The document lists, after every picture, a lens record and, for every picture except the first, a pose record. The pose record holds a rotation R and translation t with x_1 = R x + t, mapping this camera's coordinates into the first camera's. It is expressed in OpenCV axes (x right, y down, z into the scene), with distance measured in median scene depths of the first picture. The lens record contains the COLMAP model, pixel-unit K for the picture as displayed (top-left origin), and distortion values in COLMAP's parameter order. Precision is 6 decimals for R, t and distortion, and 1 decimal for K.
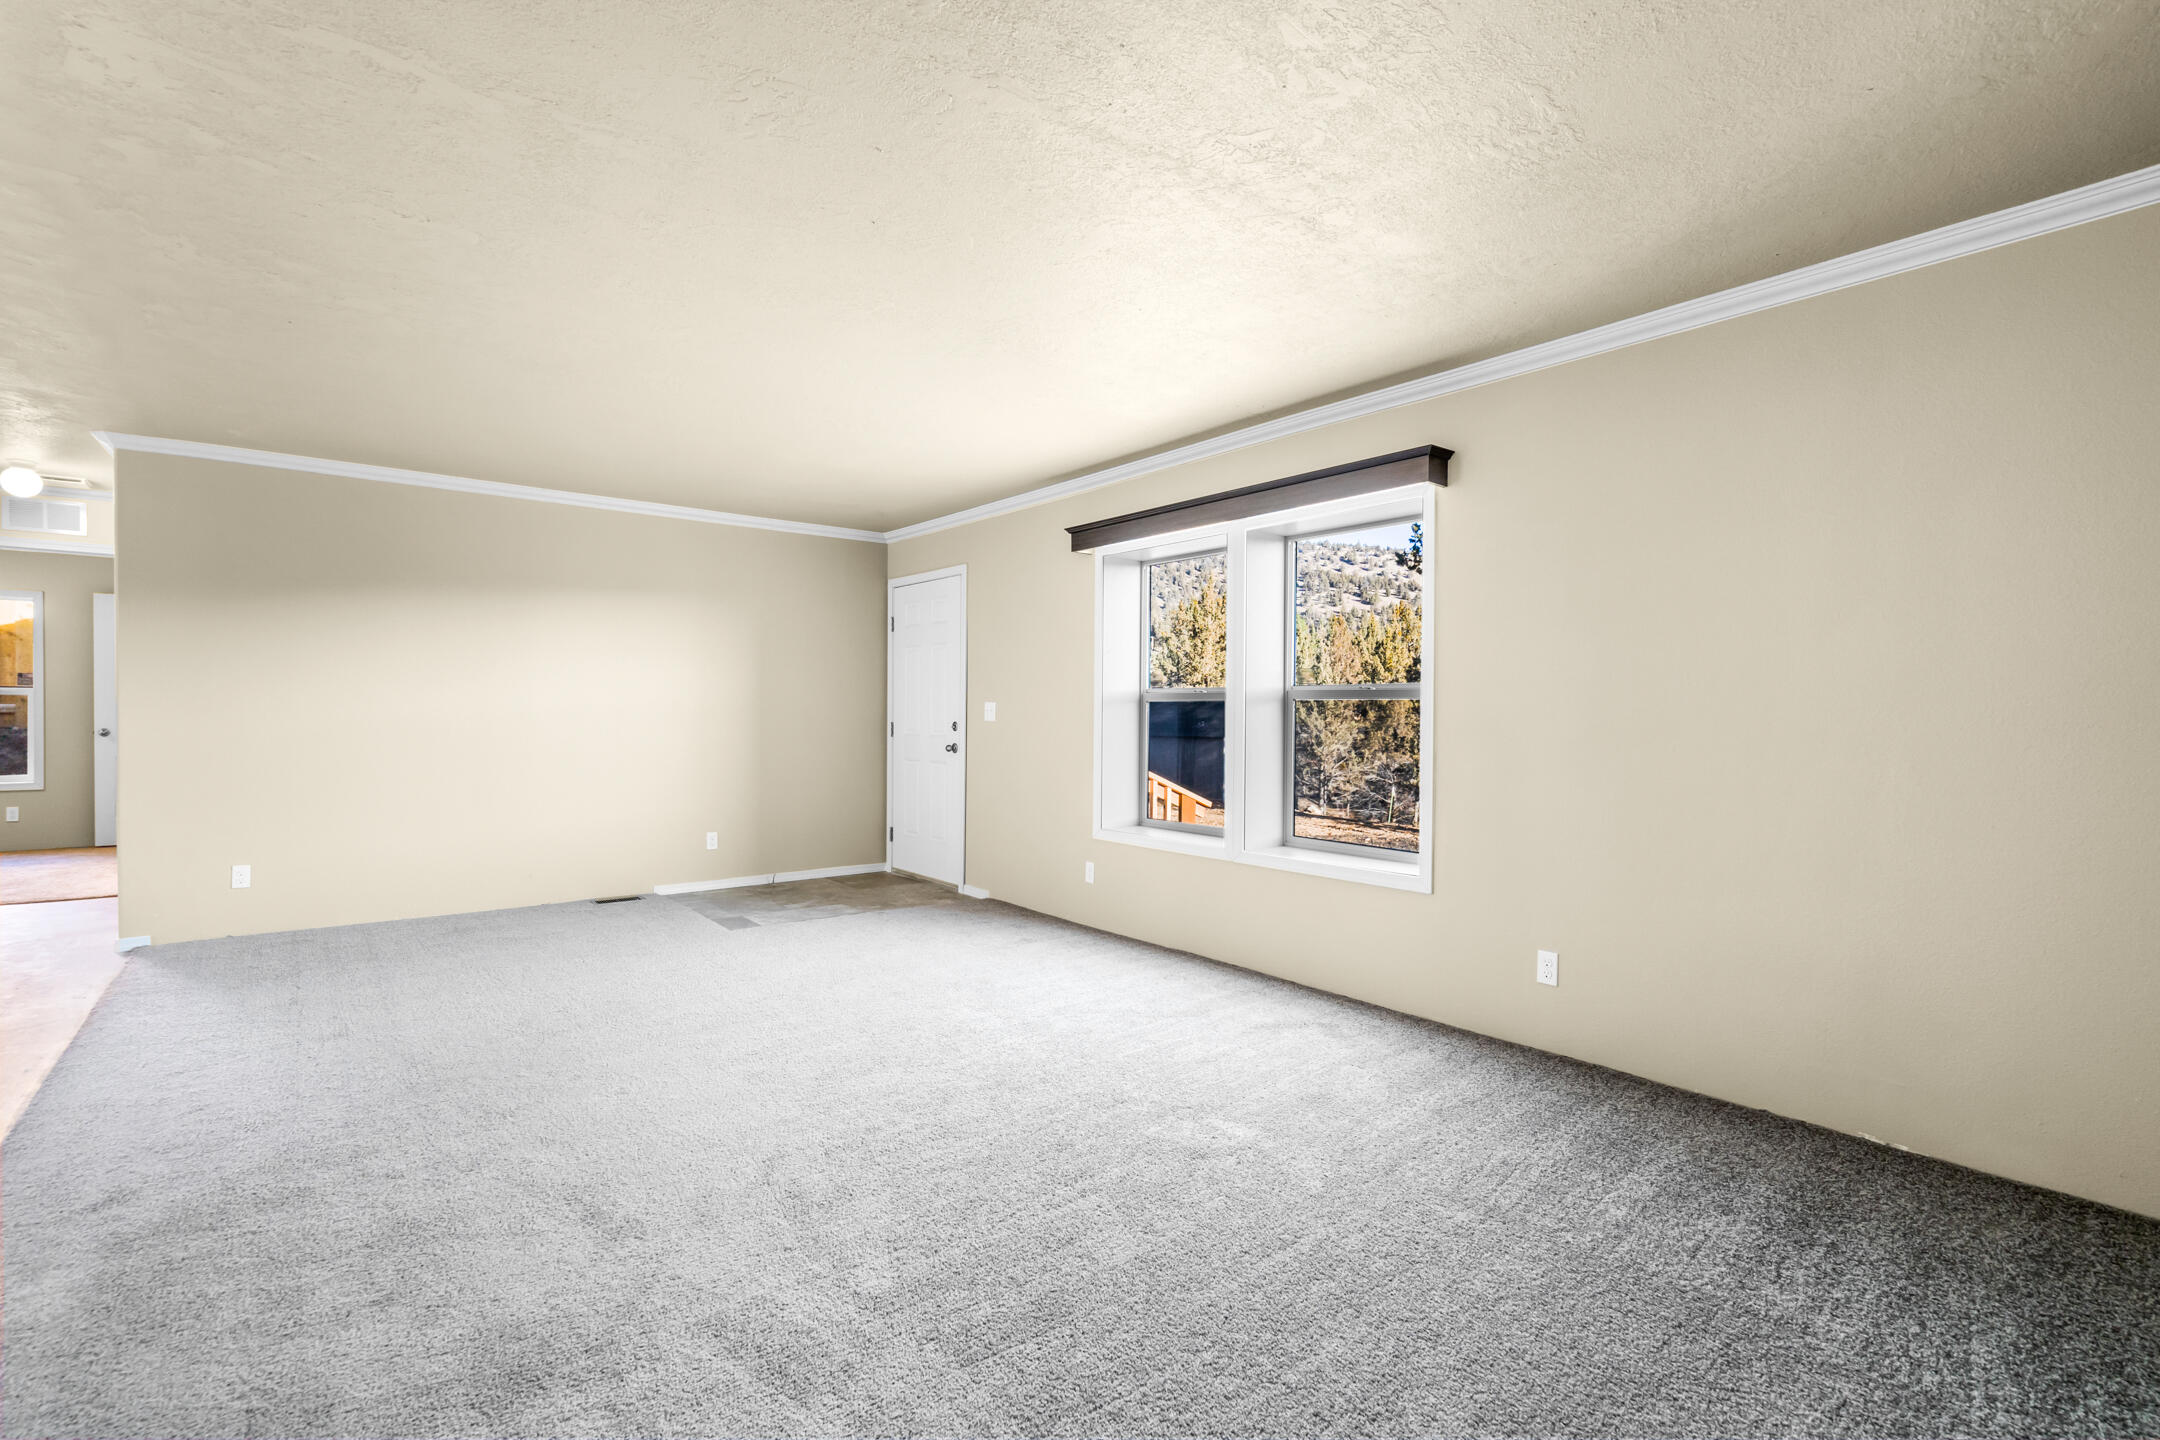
lens RADIAL K [[986.7, 0, 1068.2], [0, 986.7, 716.4], [0, 0, 1]] dist [-0.003977, 0.001904]
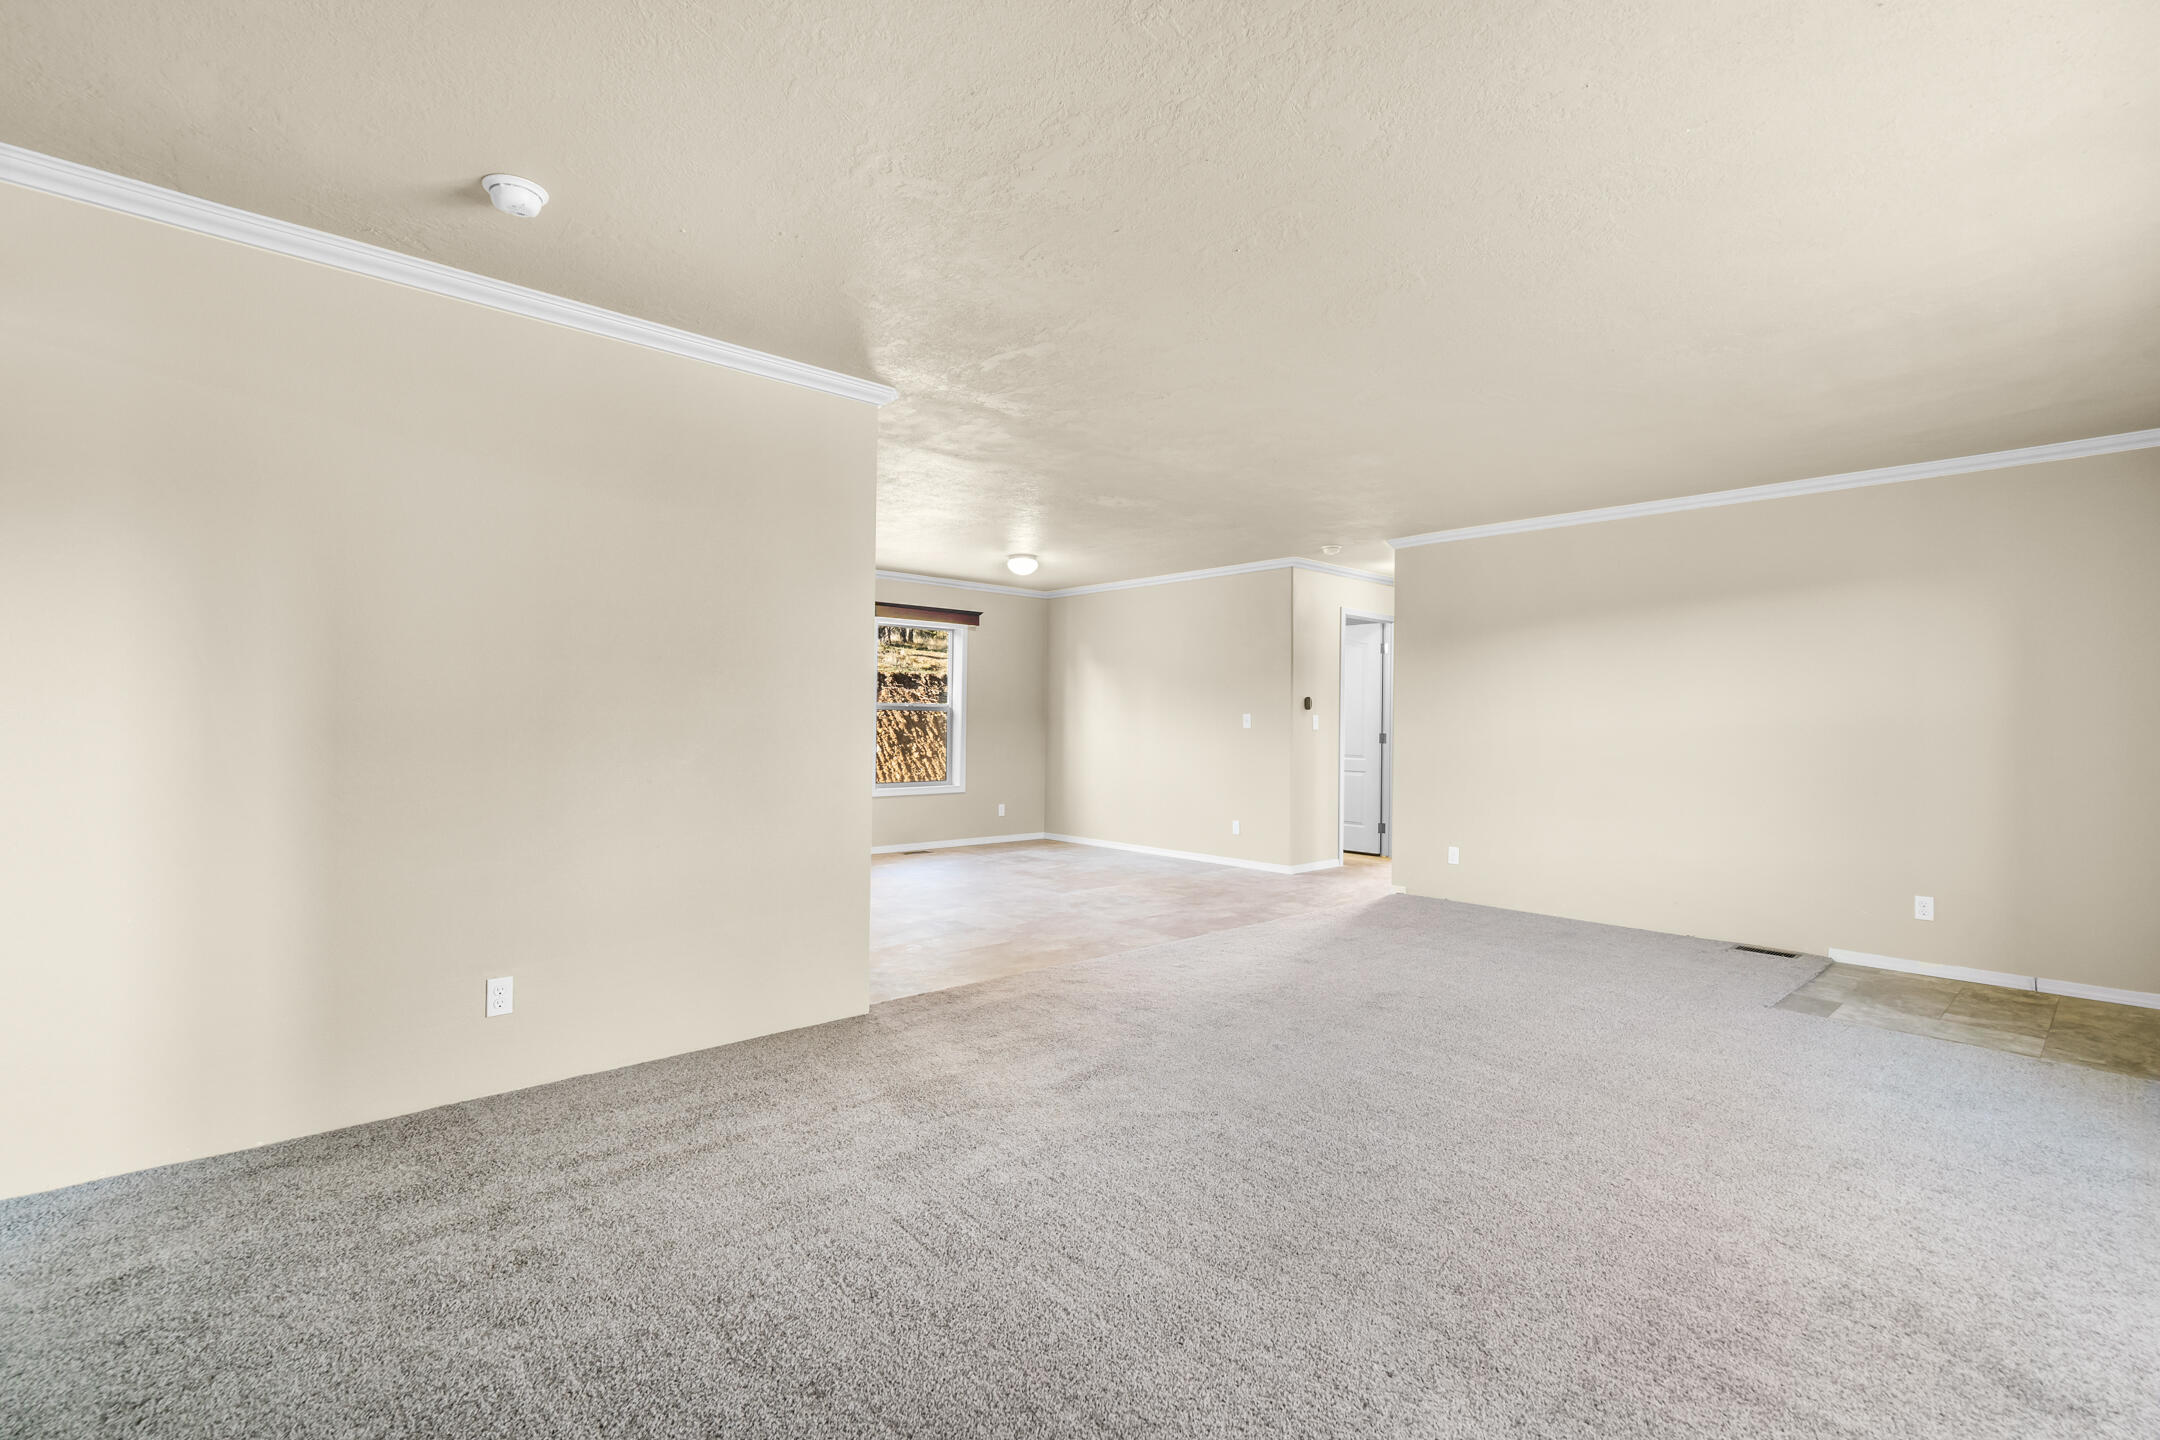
lens RADIAL K [[986.7, 0, 1073.8], [0, 986.7, 714.9], [0, 0, 1]] dist [-0.003977, 0.001904]
pose [[0.058717, -0.015960, -0.998147, 0.577999], [-0.017240, 0.999707, -0.016999, 0.009818], [0.998126, 0.018207, 0.058425, 0.556710]]
